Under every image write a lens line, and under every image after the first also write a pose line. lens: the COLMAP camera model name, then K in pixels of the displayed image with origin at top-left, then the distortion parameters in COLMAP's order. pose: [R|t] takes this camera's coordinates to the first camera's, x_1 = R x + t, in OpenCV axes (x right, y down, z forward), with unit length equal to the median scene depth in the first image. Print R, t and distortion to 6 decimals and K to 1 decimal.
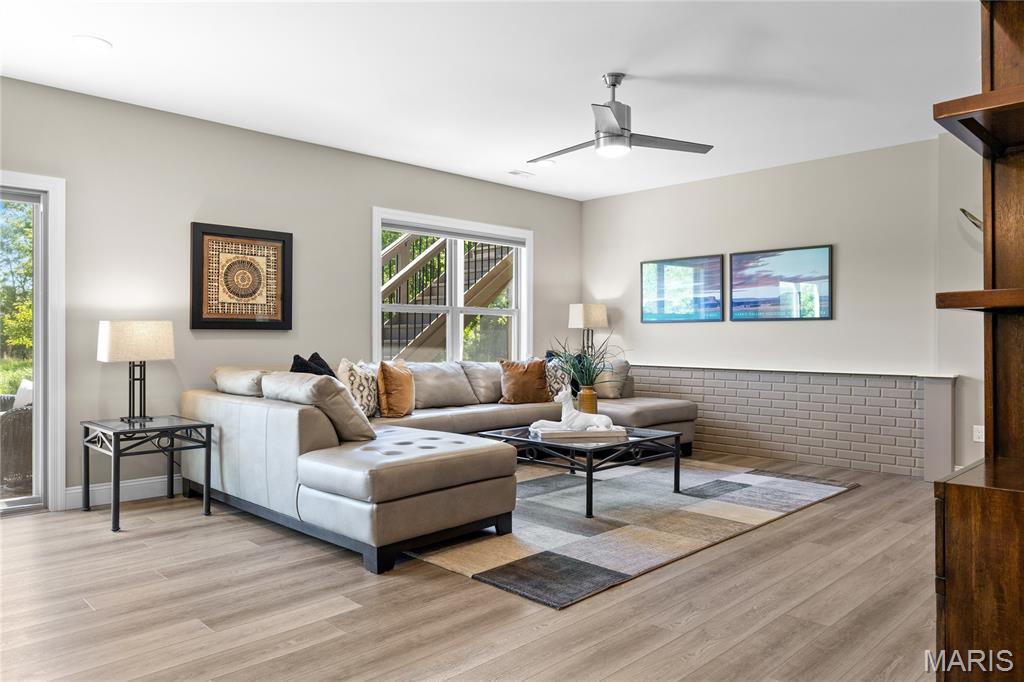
lens RADIAL K [[701.4, 0, 512.7], [0, 701.4, 331.5], [0, 0, 1]] dist [-0.001316, -0.003546]
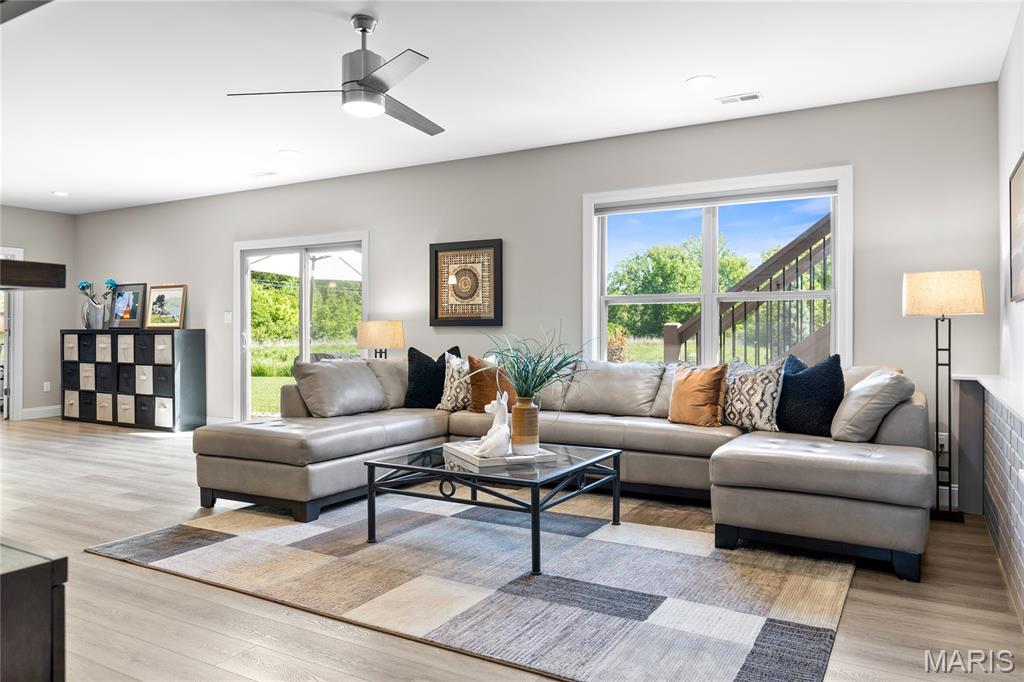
lens RADIAL K [[701.4, 0, 512.7], [0, 701.4, 331.5], [0, 0, 1]] dist [-0.001316, -0.003546]
pose [[0.268097, 0.000154, -0.963392, 0.814421], [0.009869, 0.999947, 0.002907, 0.003983], [0.963341, -0.010287, 0.268081, 0.773280]]
